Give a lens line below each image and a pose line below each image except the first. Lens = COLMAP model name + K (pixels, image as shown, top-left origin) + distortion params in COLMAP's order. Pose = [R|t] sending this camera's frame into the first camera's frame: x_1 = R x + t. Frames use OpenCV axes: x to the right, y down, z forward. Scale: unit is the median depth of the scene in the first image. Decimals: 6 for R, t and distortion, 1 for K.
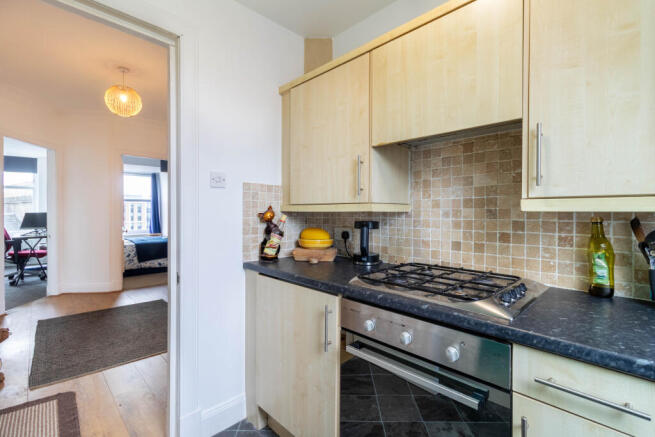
lens RADIAL K [[301.8, 0, 323.8], [0, 301.8, 215.9], [0, 0, 1]] dist [0.005900, -0.001154]
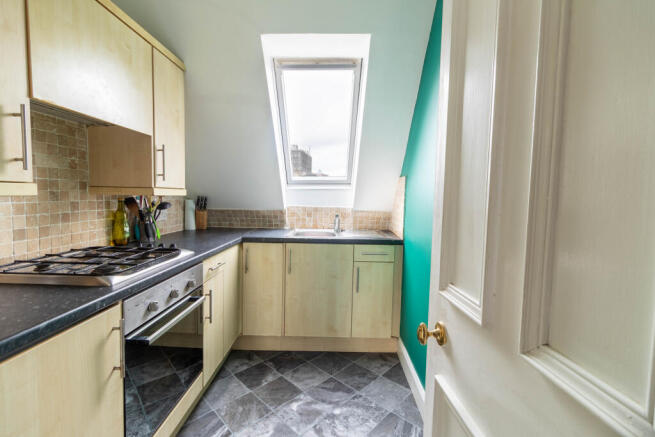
lens RADIAL K [[301.8, 0, 327.6], [0, 301.8, 216.0], [0, 0, 1]] dist [0.005900, -0.001154]
pose [[-0.700837, -0.067547, 0.710116, -0.818075], [-0.014724, 0.996664, 0.080272, -0.034692], [-0.713170, 0.045801, -0.699494, 1.059128]]
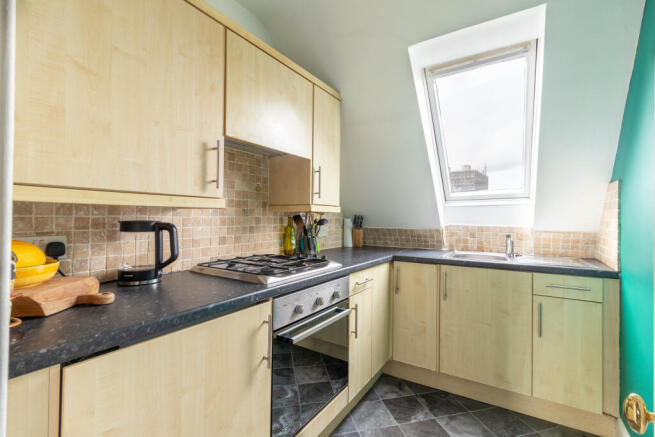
lens RADIAL K [[301.8, 0, 325.8], [0, 301.8, 215.2], [0, 0, 1]] dist [0.005900, -0.001154]
pose [[-0.227680, 0.001645, 0.973735, -0.808794], [0.001931, 0.999997, -0.001238, 0.007797], [-0.973734, 0.001598, -0.227682, 0.955530]]
